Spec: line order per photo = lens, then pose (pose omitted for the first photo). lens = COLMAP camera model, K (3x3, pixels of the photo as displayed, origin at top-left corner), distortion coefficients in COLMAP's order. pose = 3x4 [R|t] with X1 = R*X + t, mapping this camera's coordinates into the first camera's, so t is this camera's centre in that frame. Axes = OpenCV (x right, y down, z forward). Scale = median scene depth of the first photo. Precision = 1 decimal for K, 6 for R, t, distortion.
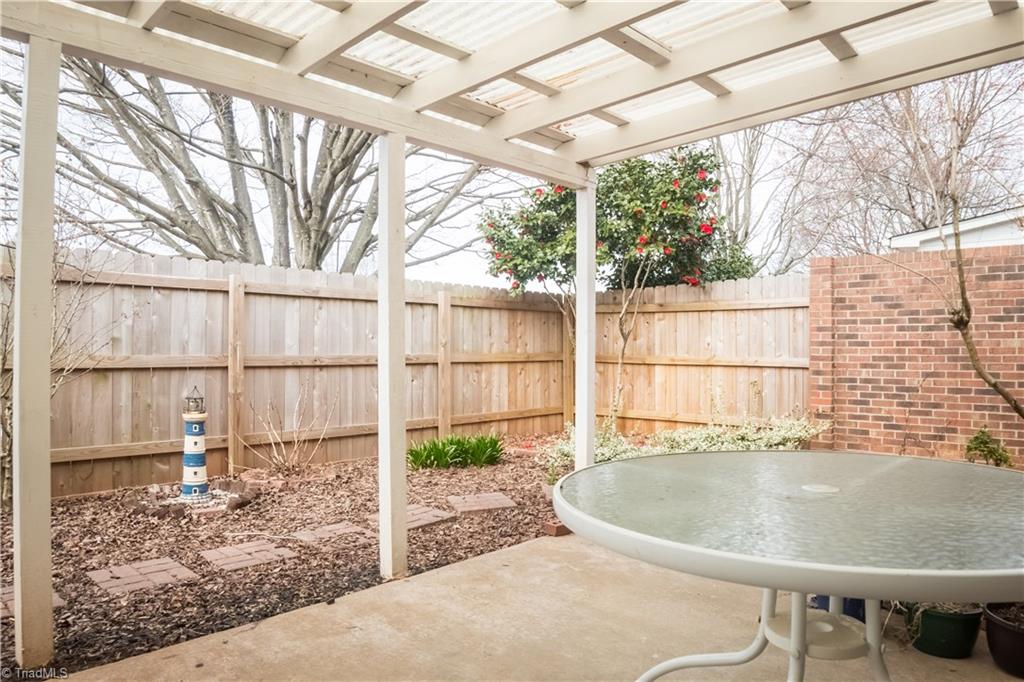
lens RADIAL K [[691.2, 0, 506.2], [0, 691.2, 338.8], [0, 0, 1]] dist [-0.123145, 0.053953]
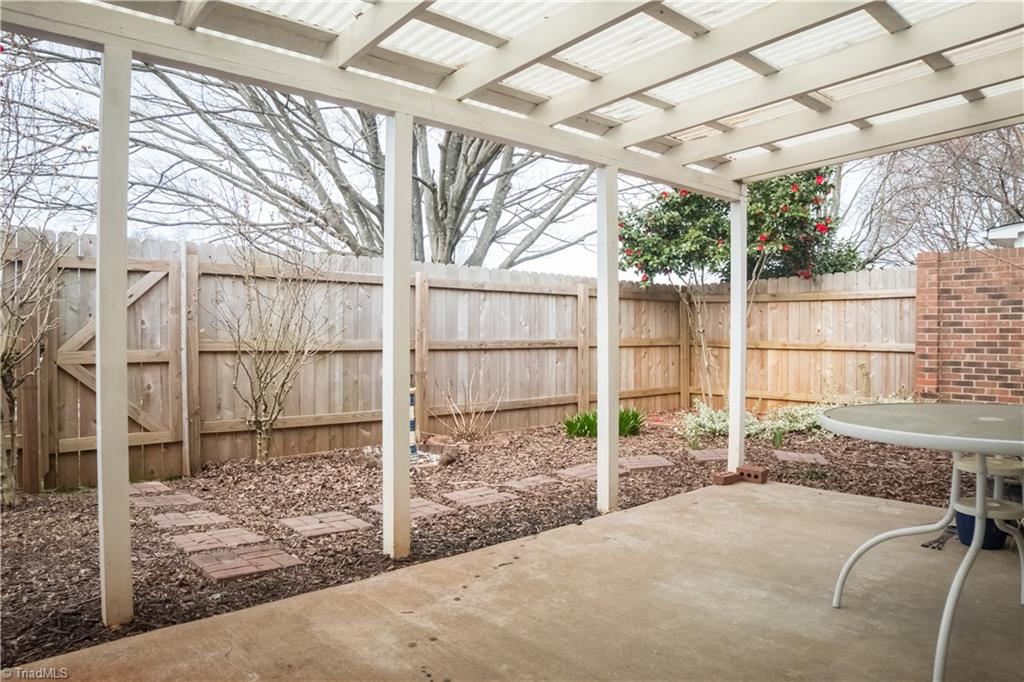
lens RADIAL K [[670.7, 0, 512.0], [0, 670.7, 341.0], [0, 0, 1]] dist [-0.120222, 0.051417]
pose [[0.994410, 0.001383, -0.105581, -0.103935], [0.001095, 0.999725, 0.023408, -0.001114], [0.105584, -0.023393, 0.994135, -0.129047]]
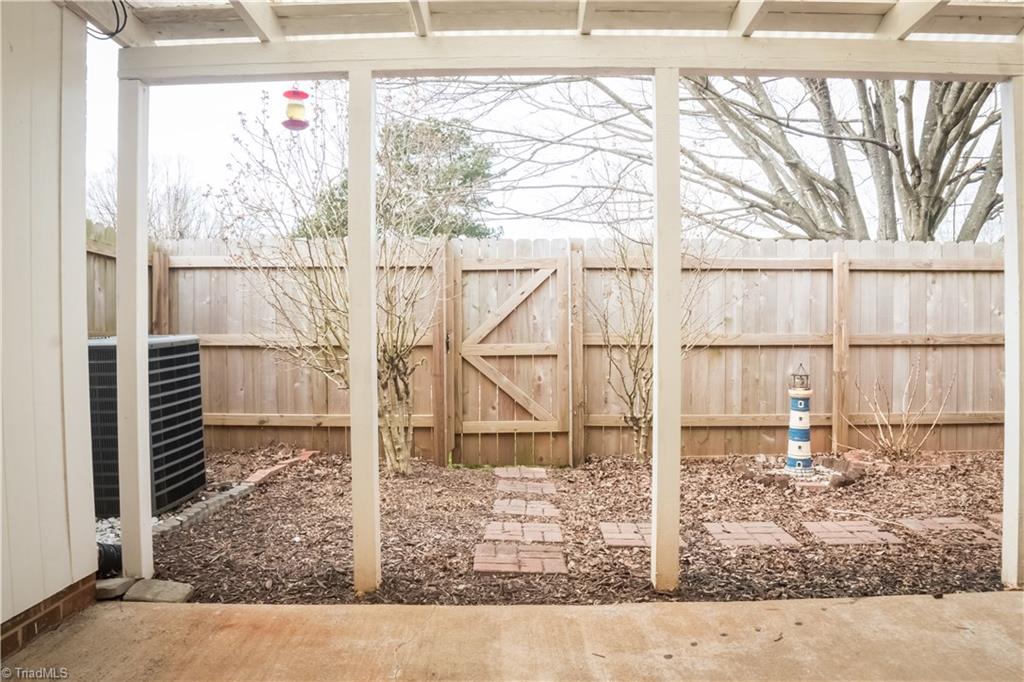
lens RADIAL K [[691.2, 0, 506.2], [0, 691.2, 338.8], [0, 0, 1]] dist [-0.123145, 0.053953]
pose [[0.668482, 0.006623, -0.743699, 0.005271], [0.016799, 0.999571, 0.024001, -0.000078], [0.743539, -0.028538, 0.668084, -0.019053]]
